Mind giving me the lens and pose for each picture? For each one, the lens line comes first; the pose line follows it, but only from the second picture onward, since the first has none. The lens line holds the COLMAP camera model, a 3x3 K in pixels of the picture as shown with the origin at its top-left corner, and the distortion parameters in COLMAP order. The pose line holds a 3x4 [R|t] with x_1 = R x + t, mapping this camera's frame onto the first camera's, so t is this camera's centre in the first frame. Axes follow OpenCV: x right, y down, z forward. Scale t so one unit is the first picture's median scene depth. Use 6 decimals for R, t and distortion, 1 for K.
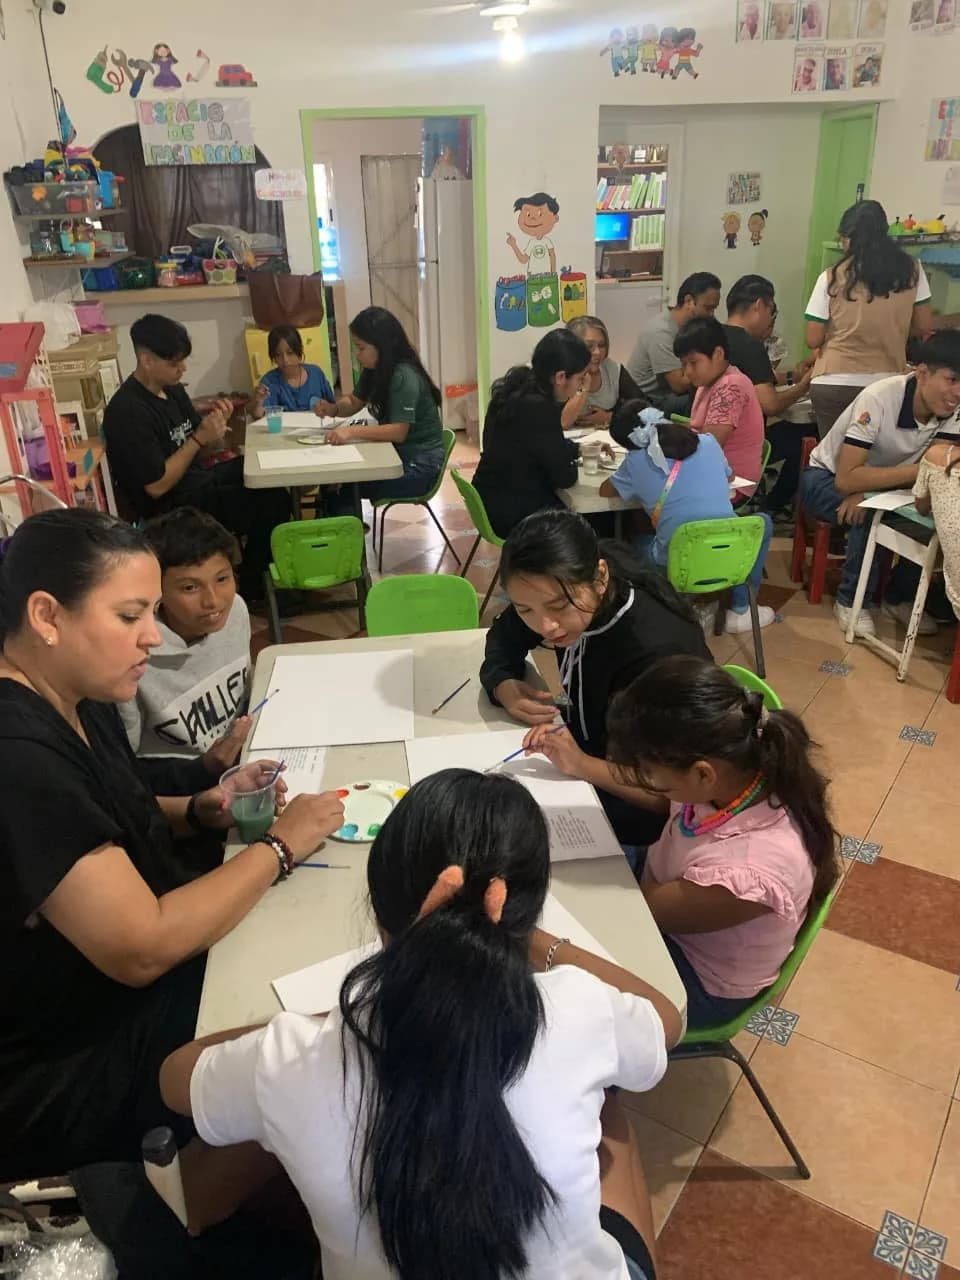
lens RADIAL K [[925.0, 0, 473.4], [0, 925.0, 630.7], [0, 0, 1]] dist [0.005548, 0.002858]
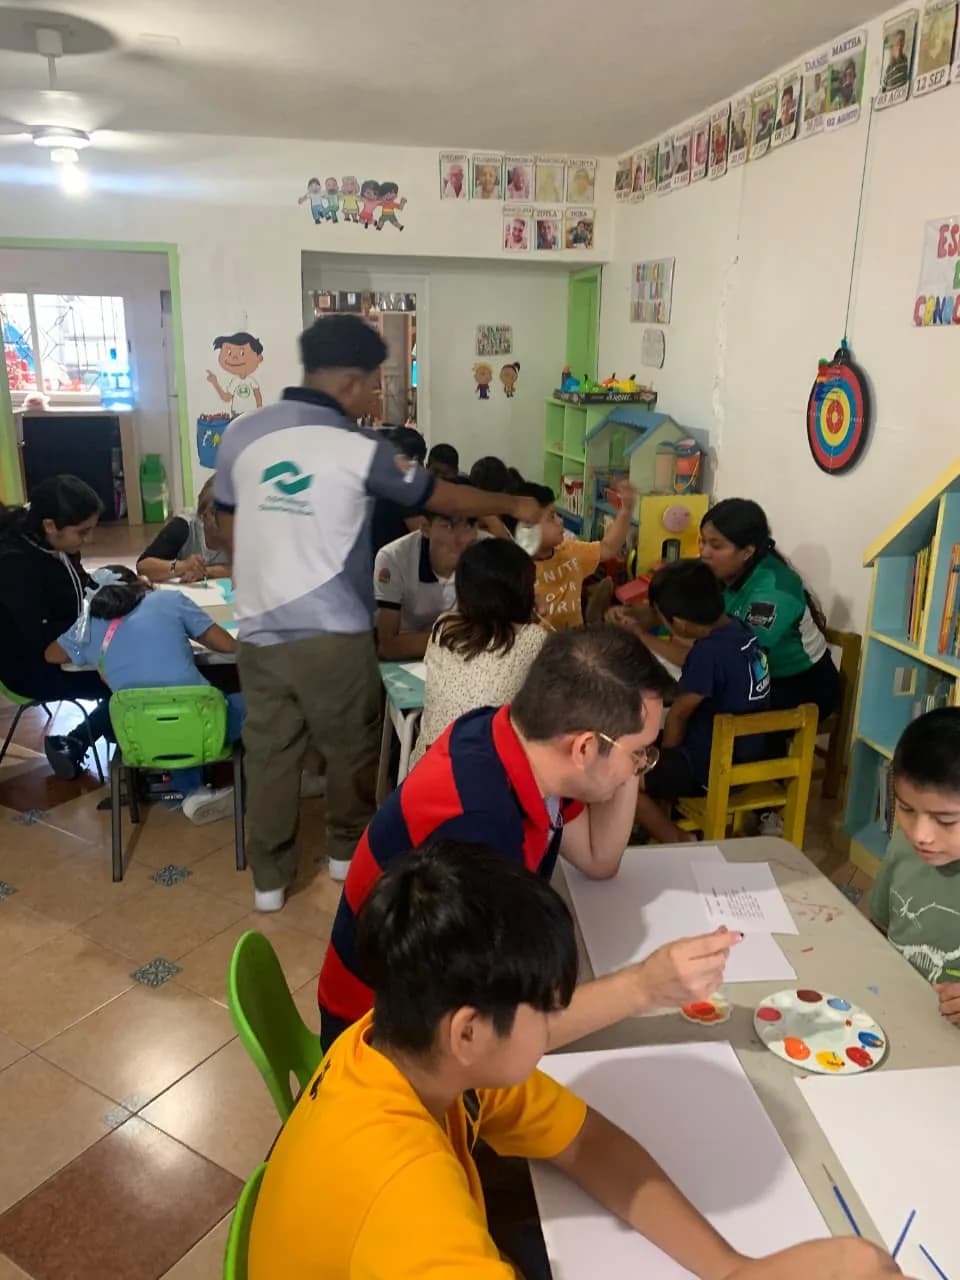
lens RADIAL K [[925.0, 0, 506.6], [0, 925.0, 649.2], [0, 0, 1]] dist [0.005548, 0.002858]
pose [[0.998637, 0.039926, 0.033609, 0.332862], [-0.035569, 0.991952, -0.121519, -0.036981], [-0.038190, 0.120158, 0.992020, 0.070489]]
